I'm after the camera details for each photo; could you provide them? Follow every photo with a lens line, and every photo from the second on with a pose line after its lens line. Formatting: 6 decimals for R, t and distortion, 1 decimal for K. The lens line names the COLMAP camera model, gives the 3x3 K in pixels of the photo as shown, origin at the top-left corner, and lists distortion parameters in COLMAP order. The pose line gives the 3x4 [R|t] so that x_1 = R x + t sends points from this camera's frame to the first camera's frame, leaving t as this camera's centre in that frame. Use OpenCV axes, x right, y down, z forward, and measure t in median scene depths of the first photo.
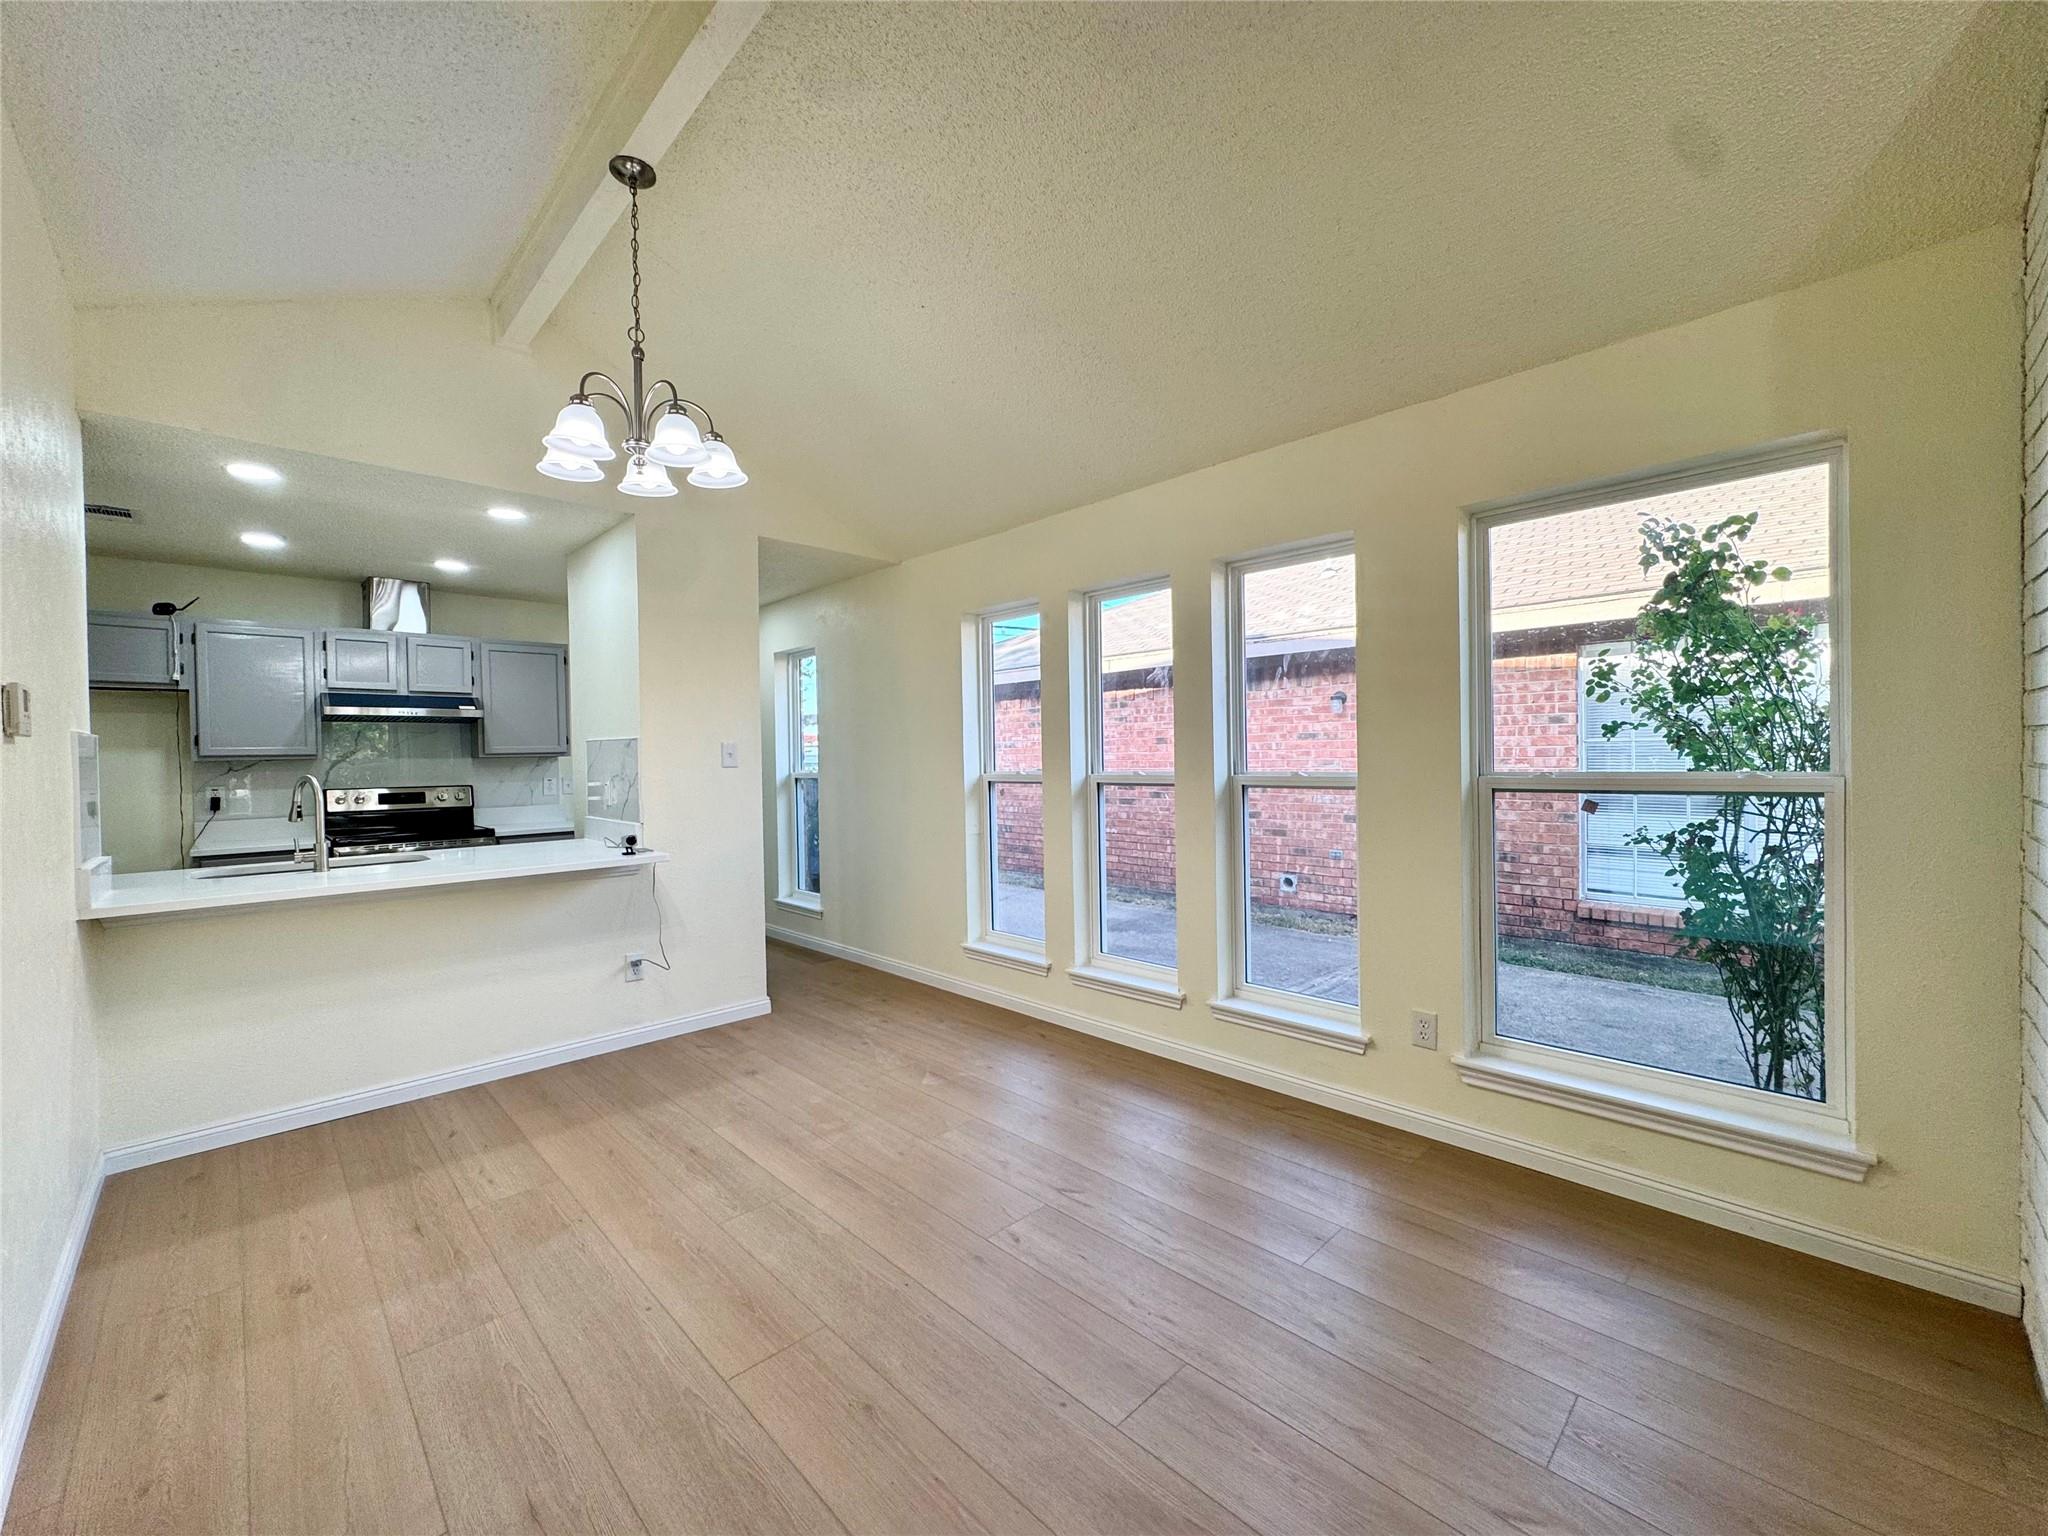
lens RADIAL K [[813.2, 0, 1026.6], [0, 813.2, 766.9], [0, 0, 1]] dist [0.000122, -0.000022]
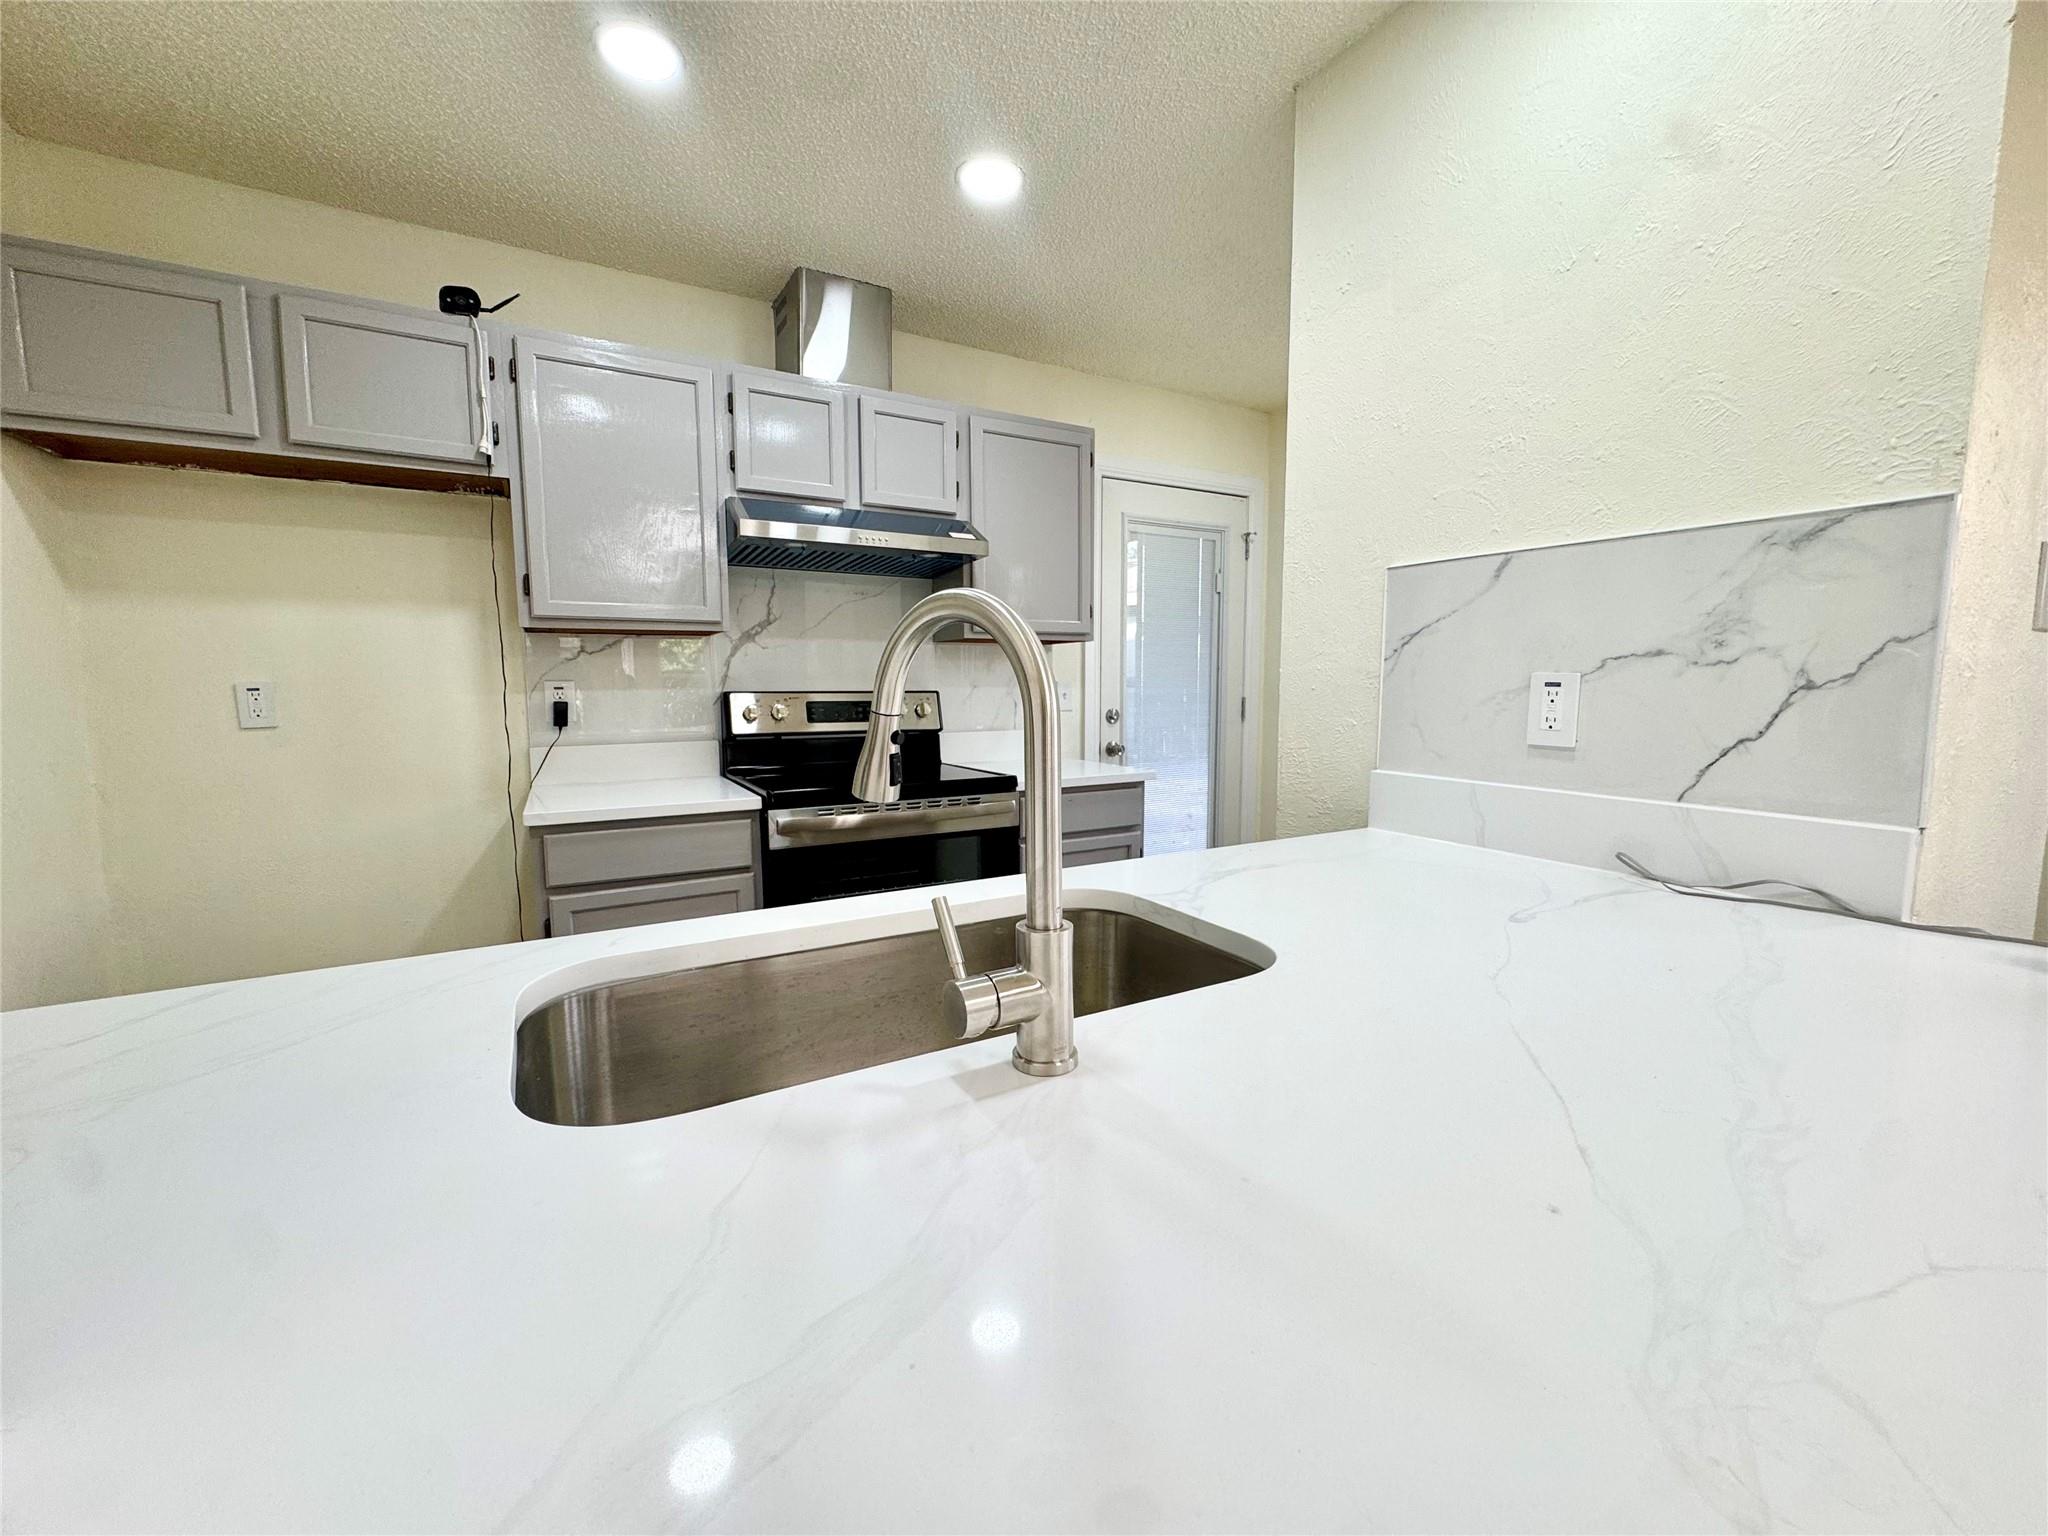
lens RADIAL K [[813.2, 0, 1021.6], [0, 813.2, 761.4], [0, 0, 1]] dist [0.000122, -0.000022]
pose [[0.968835, 0.052195, -0.242144, -0.582390], [-0.026350, 0.993718, 0.108769, 0.010650], [0.246300, -0.098999, 0.964124, 0.566080]]
